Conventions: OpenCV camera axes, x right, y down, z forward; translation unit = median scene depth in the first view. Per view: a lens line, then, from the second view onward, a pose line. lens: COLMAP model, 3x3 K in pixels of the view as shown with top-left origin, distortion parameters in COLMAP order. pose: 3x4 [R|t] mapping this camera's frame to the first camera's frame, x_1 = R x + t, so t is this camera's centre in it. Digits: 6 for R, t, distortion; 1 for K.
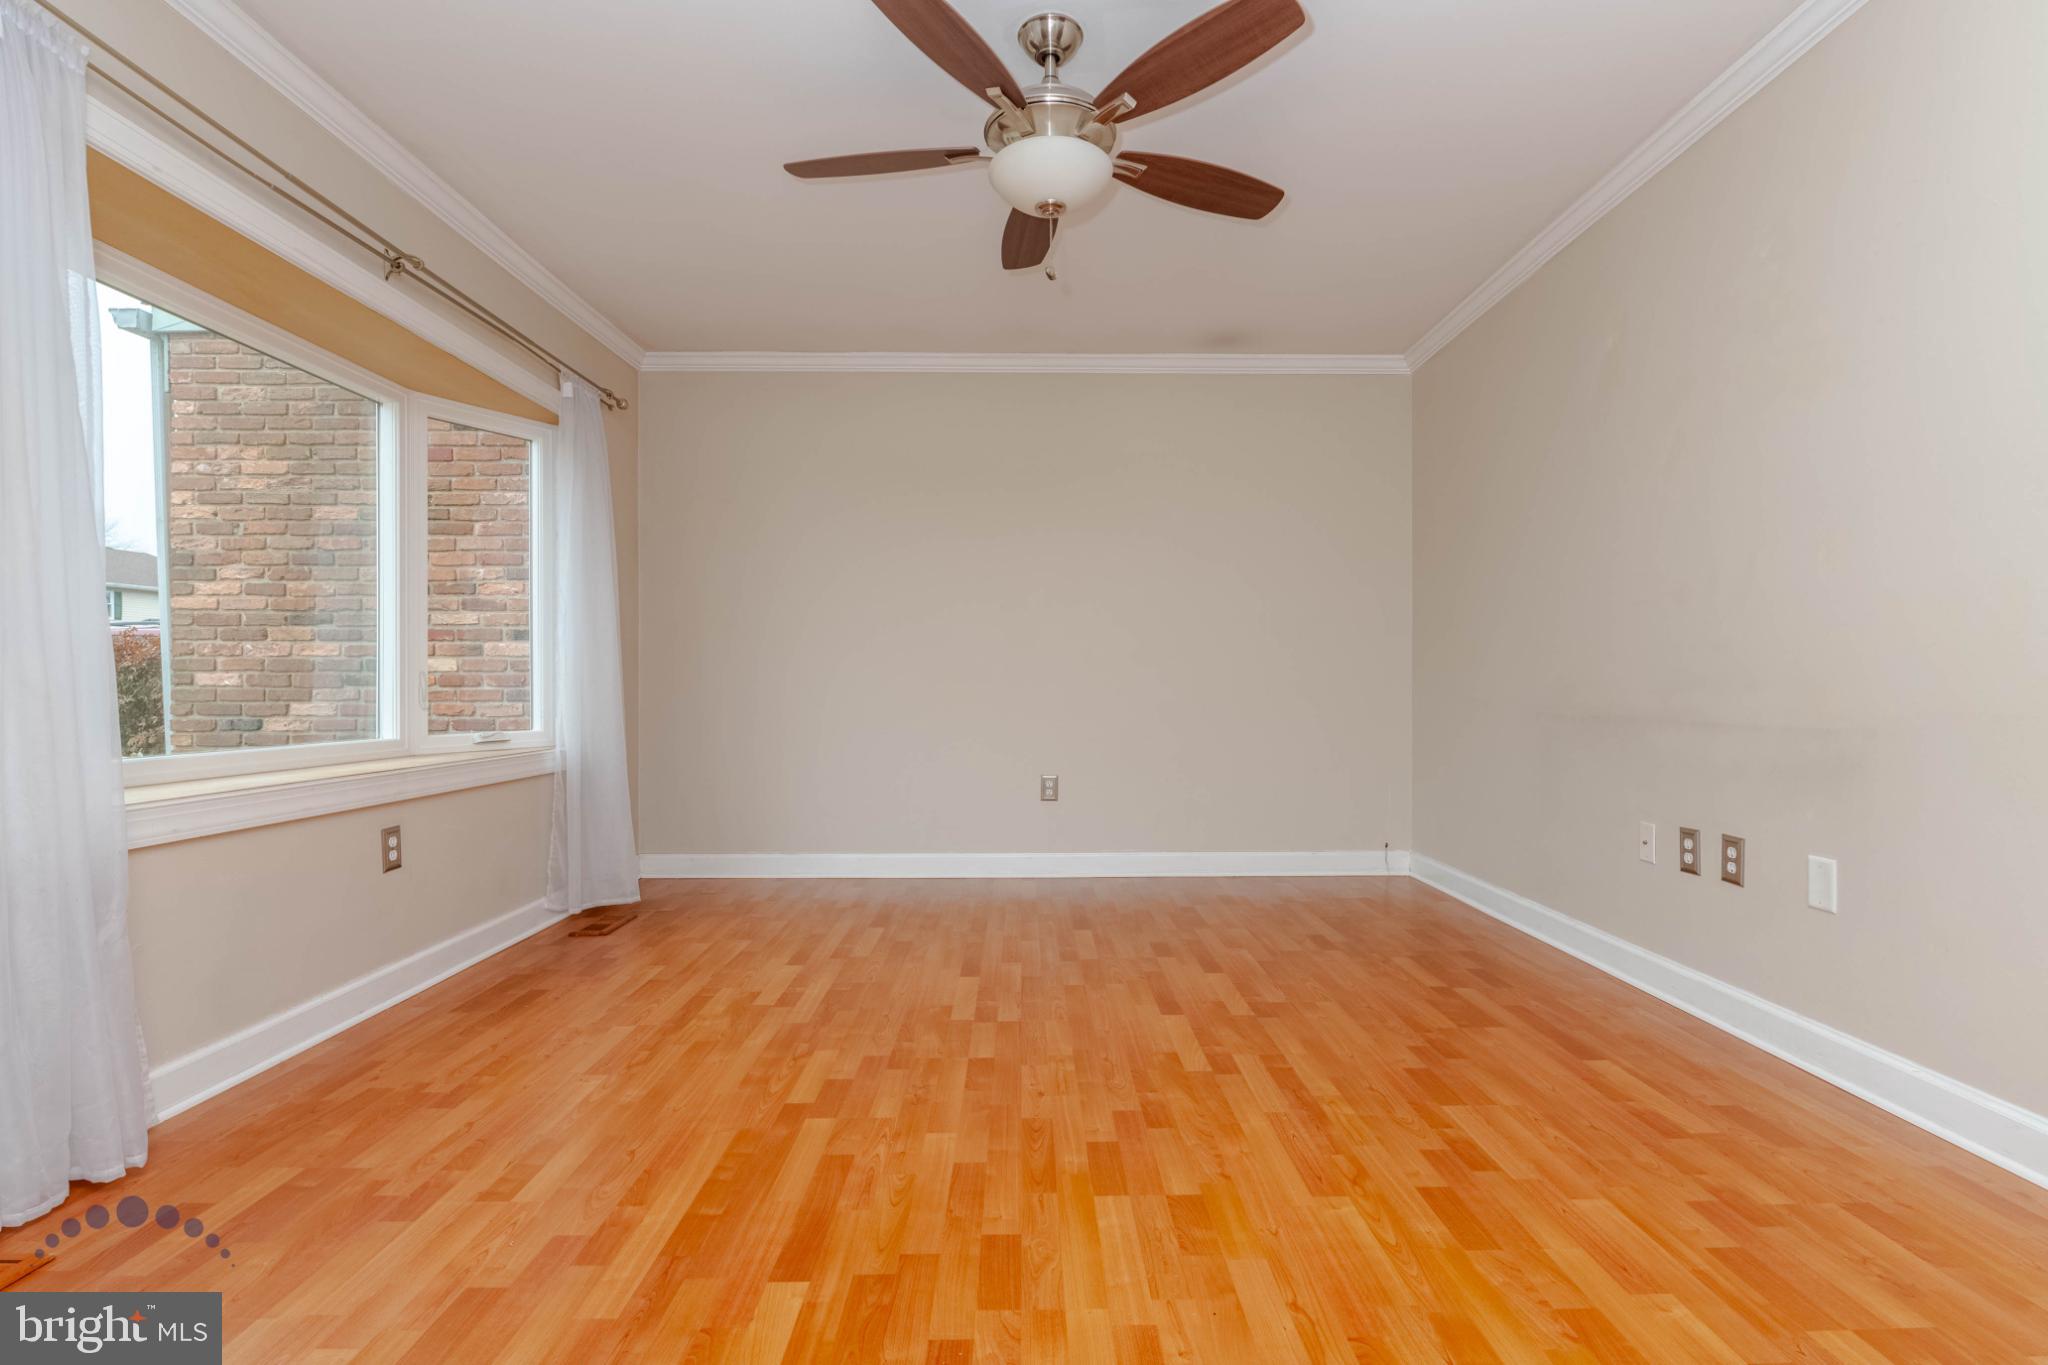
lens RADIAL K [[958.5, 0, 1041.4], [0, 958.5, 683.2], [0, 0, 1]] dist [0.000085, -0.008929]
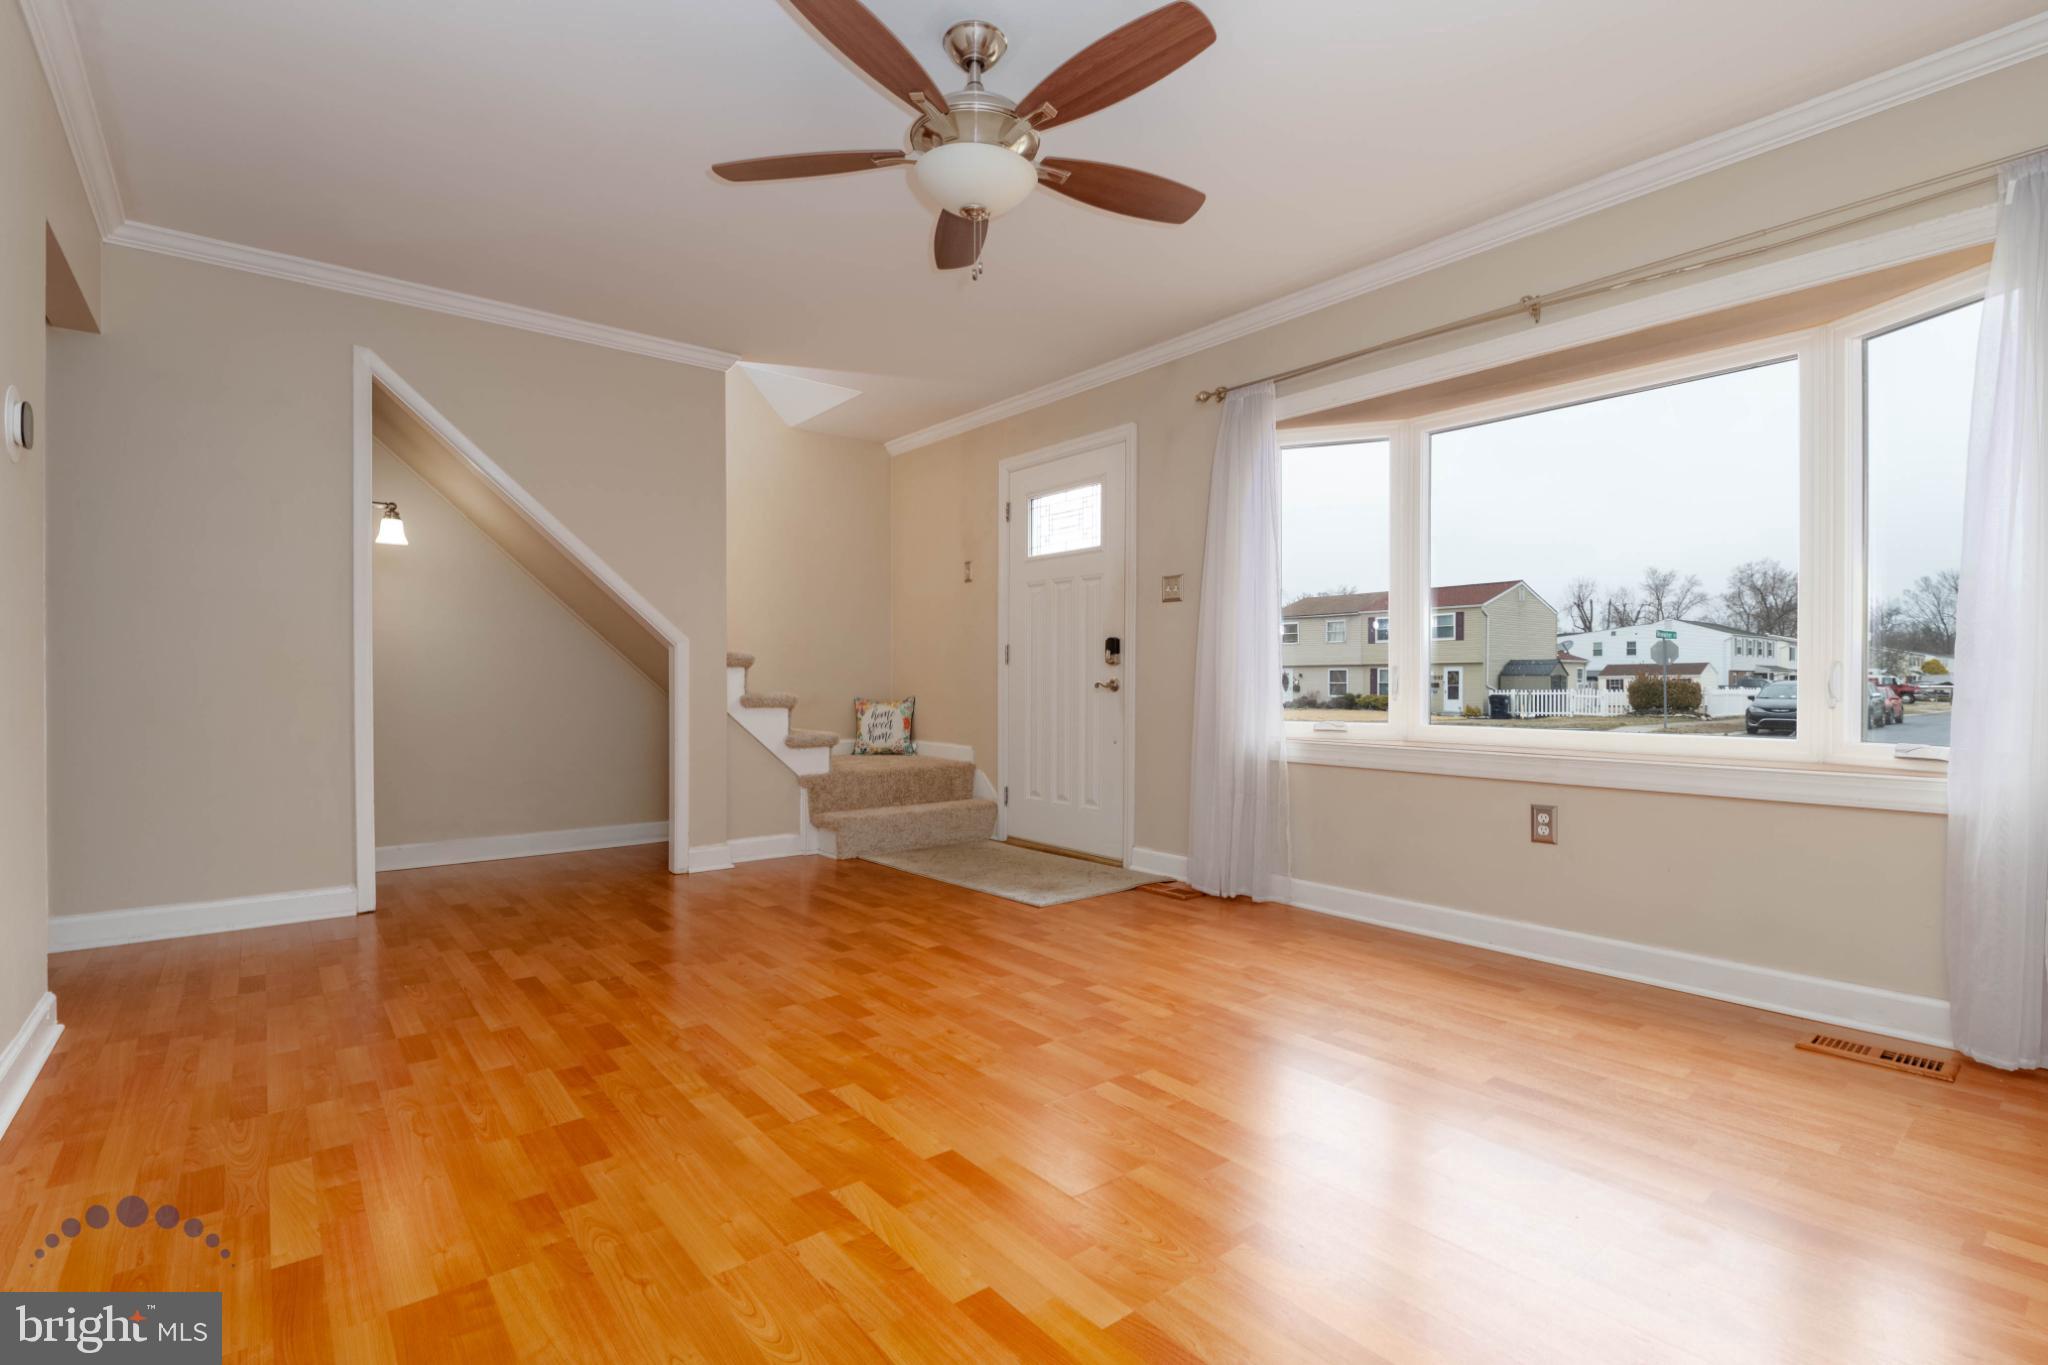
lens RADIAL K [[958.5, 0, 1041.4], [0, 958.5, 683.2], [0, 0, 1]] dist [0.000085, -0.008929]
pose [[-0.783682, 0.003169, -0.621155, 0.579990], [0.001939, 0.999995, 0.002656, 0.002862], [0.621160, 0.000877, -0.783684, 1.811220]]
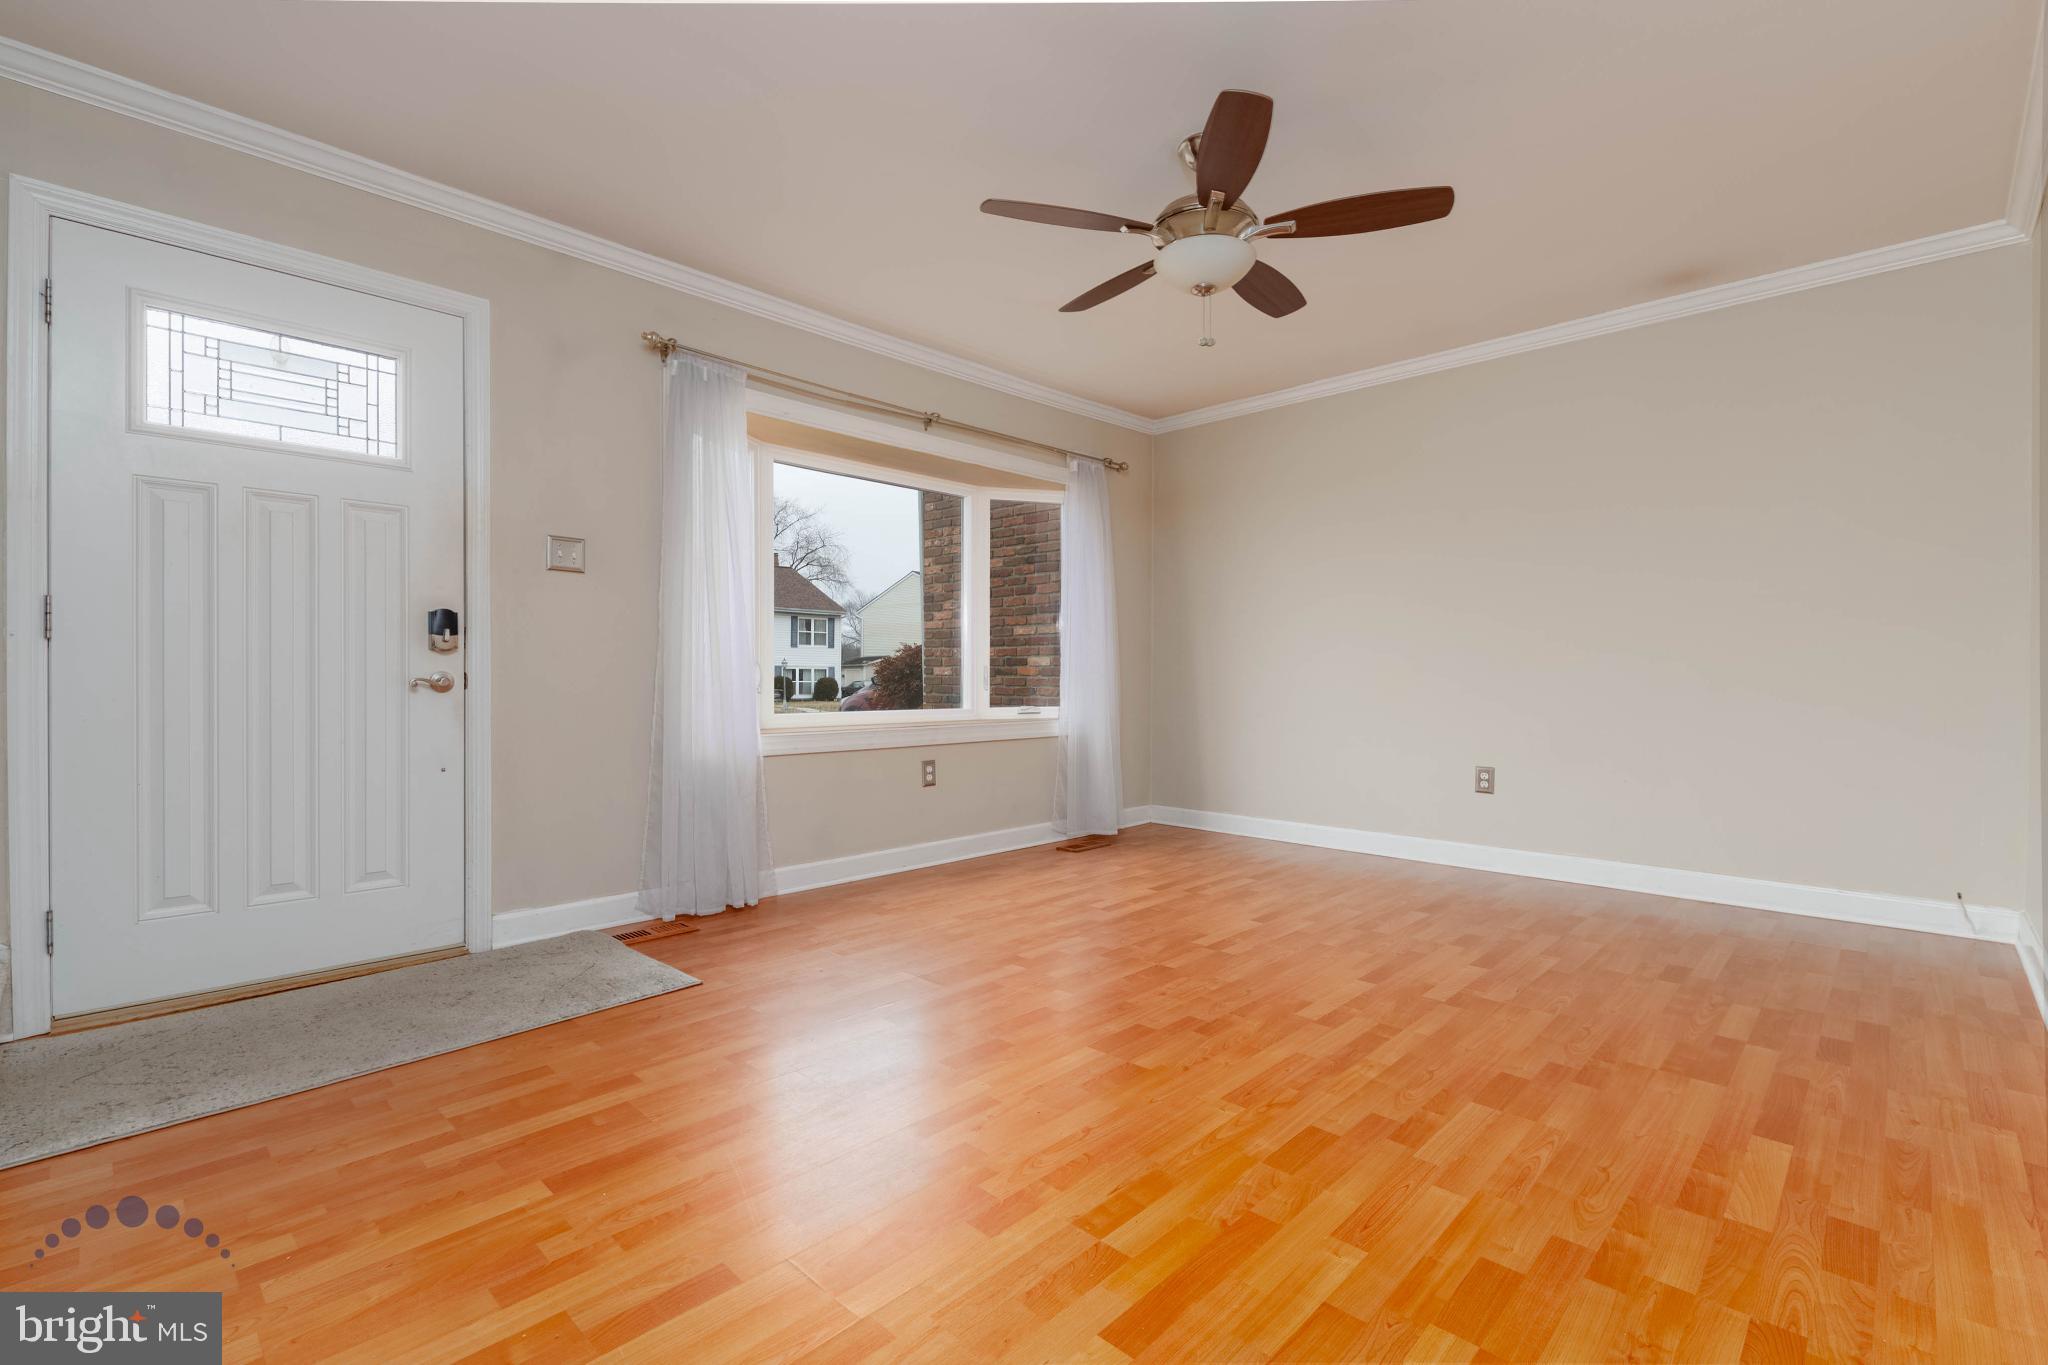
lens RADIAL K [[904.5, 0, 1041.1], [0, 904.5, 683.2], [0, 0, 1]] dist [0.012119, -0.007408]
pose [[0.713891, 0.009153, -0.700197, 0.669920], [-0.001420, 0.999931, 0.011624, -0.002695], [0.700256, -0.007304, 0.713855, 0.016817]]
